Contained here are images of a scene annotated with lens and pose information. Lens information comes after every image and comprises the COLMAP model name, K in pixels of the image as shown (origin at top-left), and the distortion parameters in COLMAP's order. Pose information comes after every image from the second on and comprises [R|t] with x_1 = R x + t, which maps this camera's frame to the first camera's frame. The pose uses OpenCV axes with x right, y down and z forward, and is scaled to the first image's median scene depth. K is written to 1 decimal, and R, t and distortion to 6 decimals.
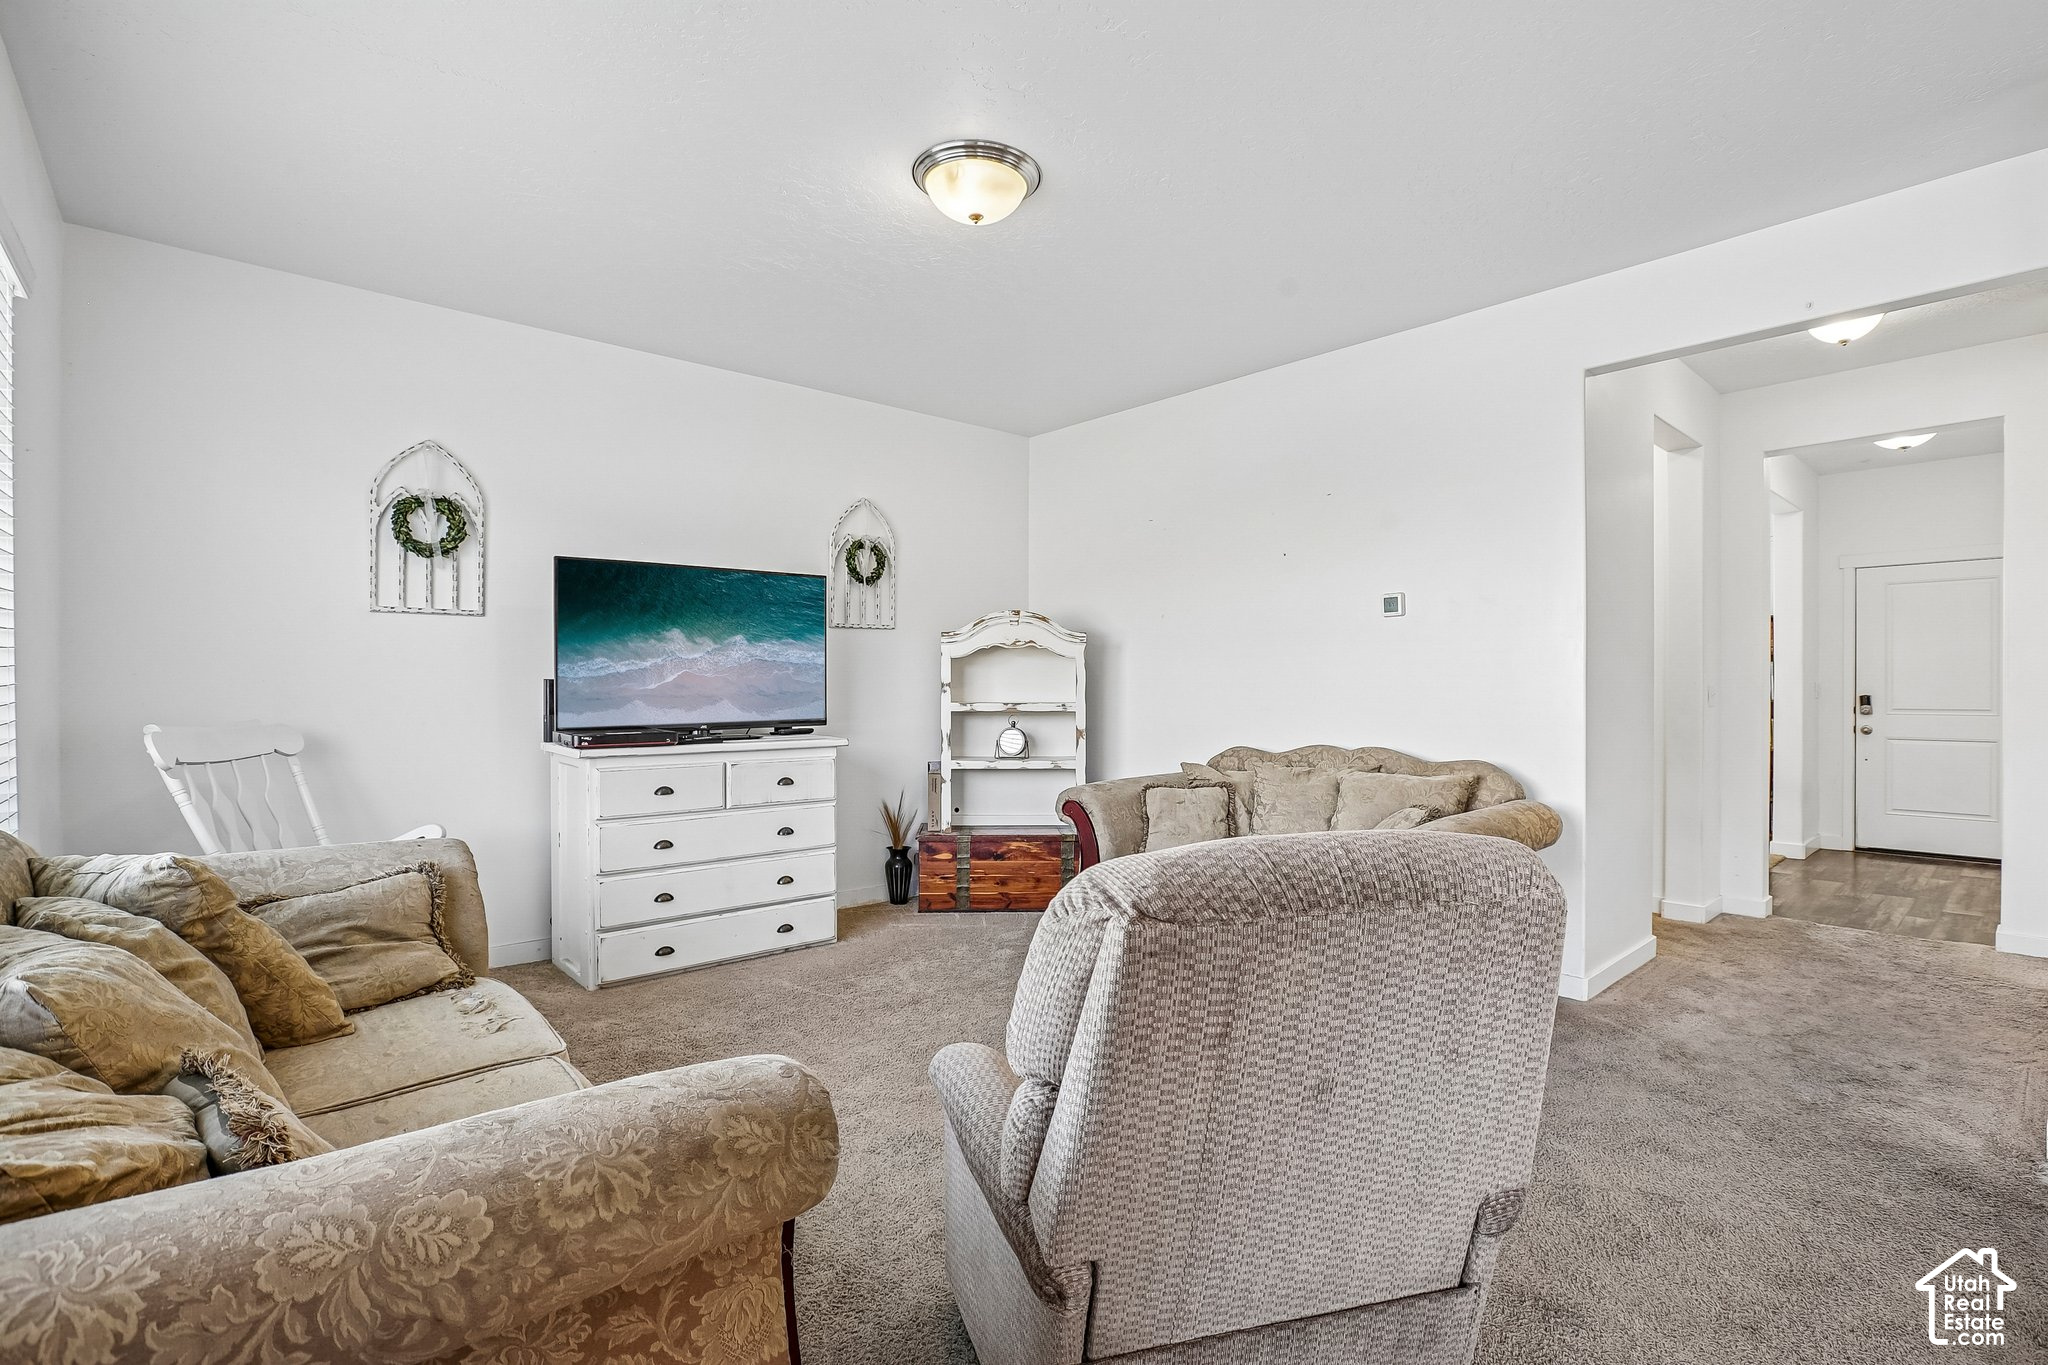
lens RADIAL K [[937.6, 0, 1026.5], [0, 937.6, 684.7], [0, 0, 1]] dist [0.001868, 0.000181]
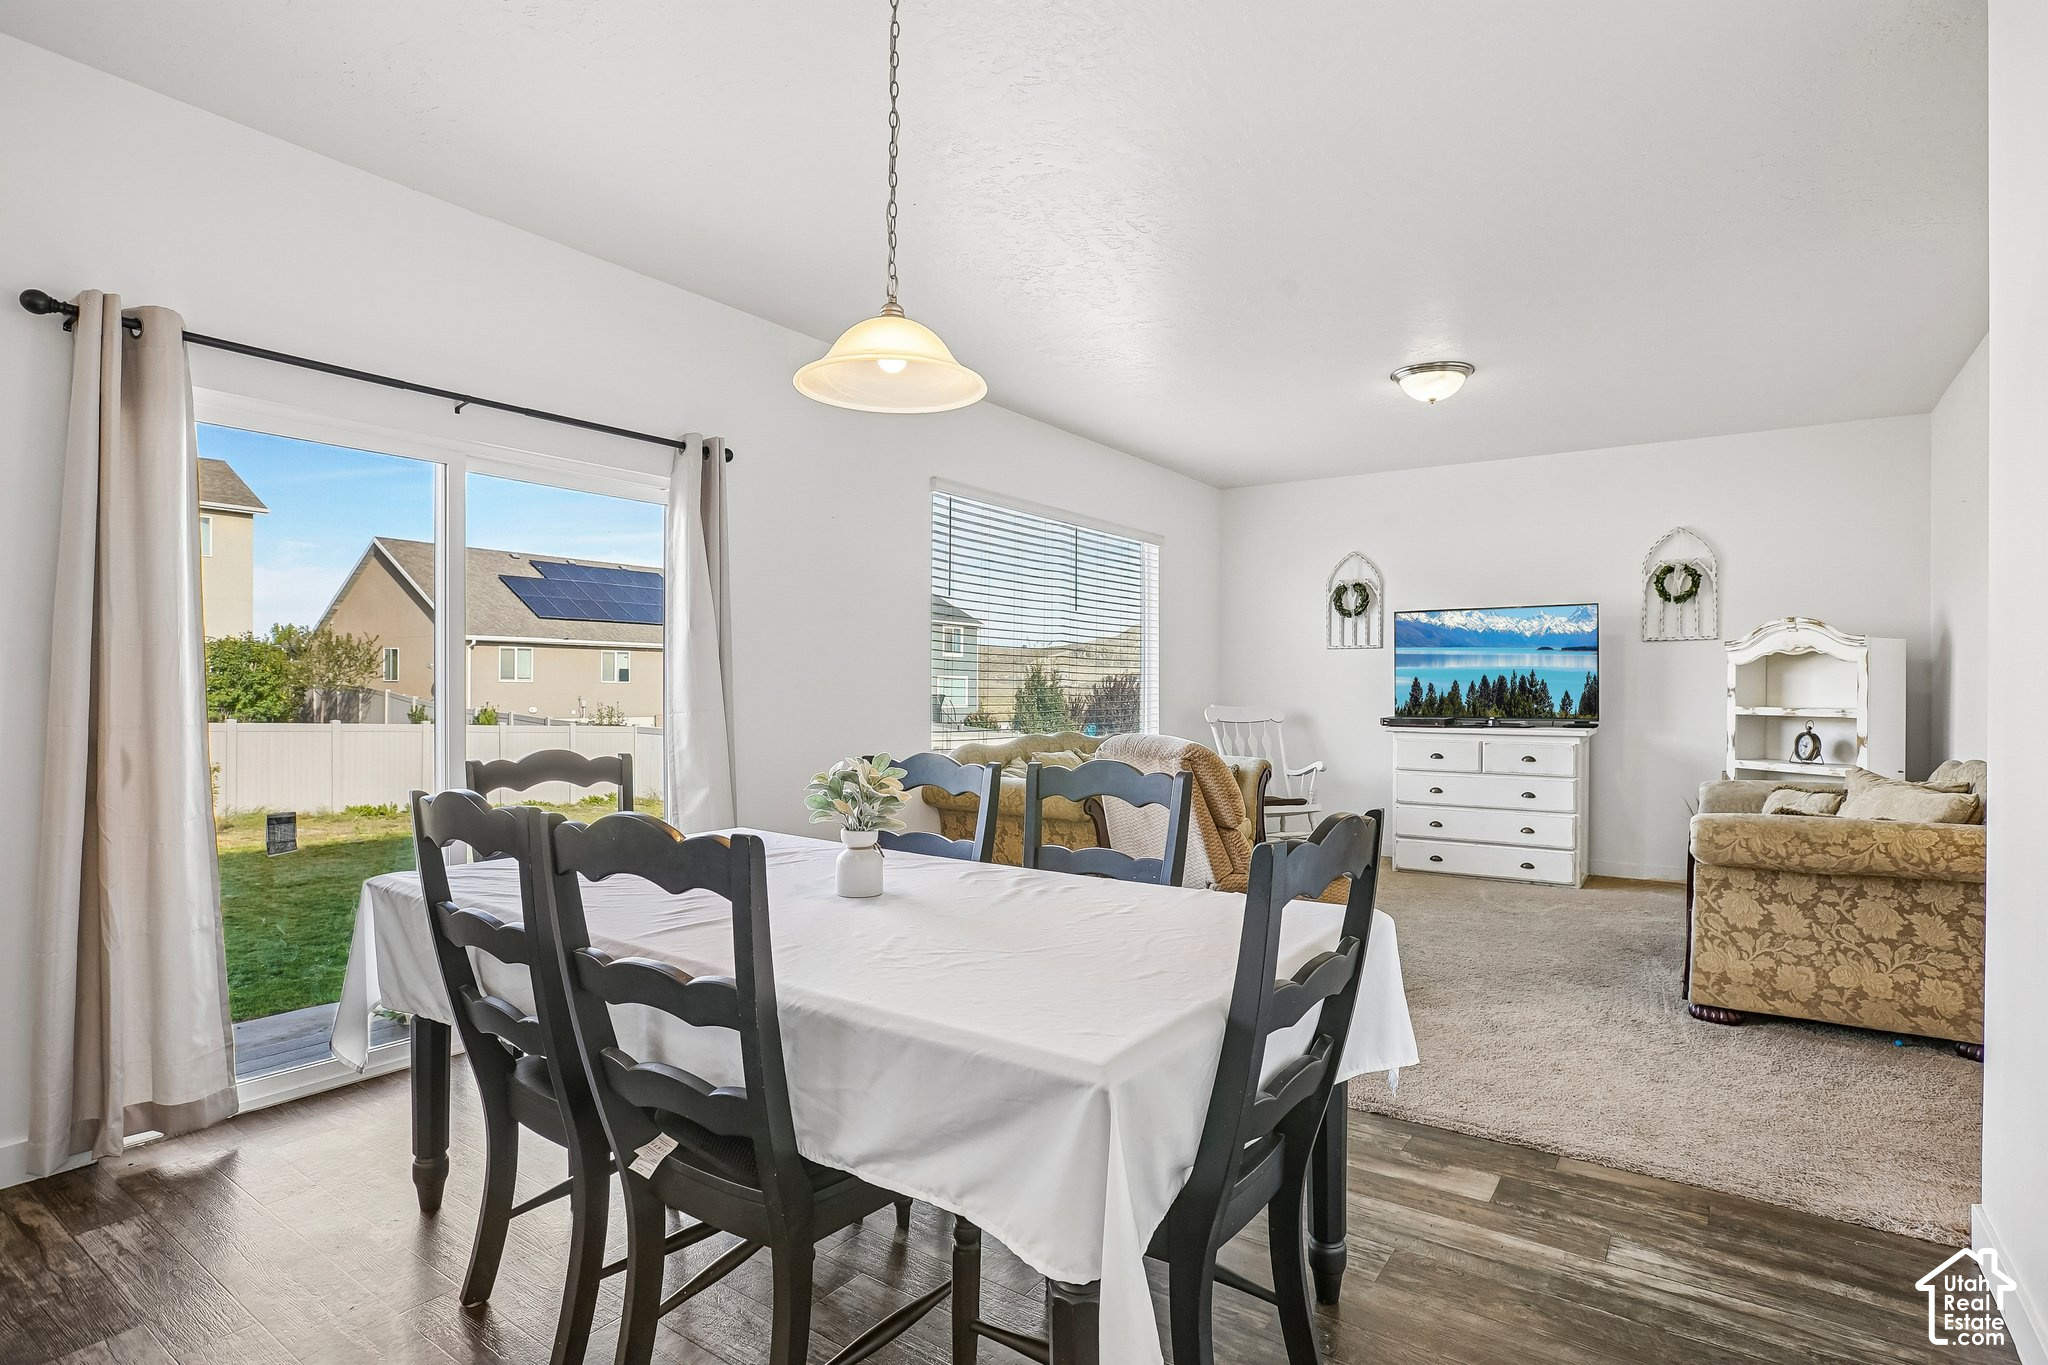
lens RADIAL K [[1005.0, 0, 1027.8], [0, 1005.0, 692.0], [0, 0, 1]] dist [0.000935, 0.000145]
pose [[0.296714, 0.000026, -0.954966, 0.935359], [-0.009550, 0.999950, -0.002941, 0.015936], [0.954919, 0.009993, 0.296699, -0.141259]]
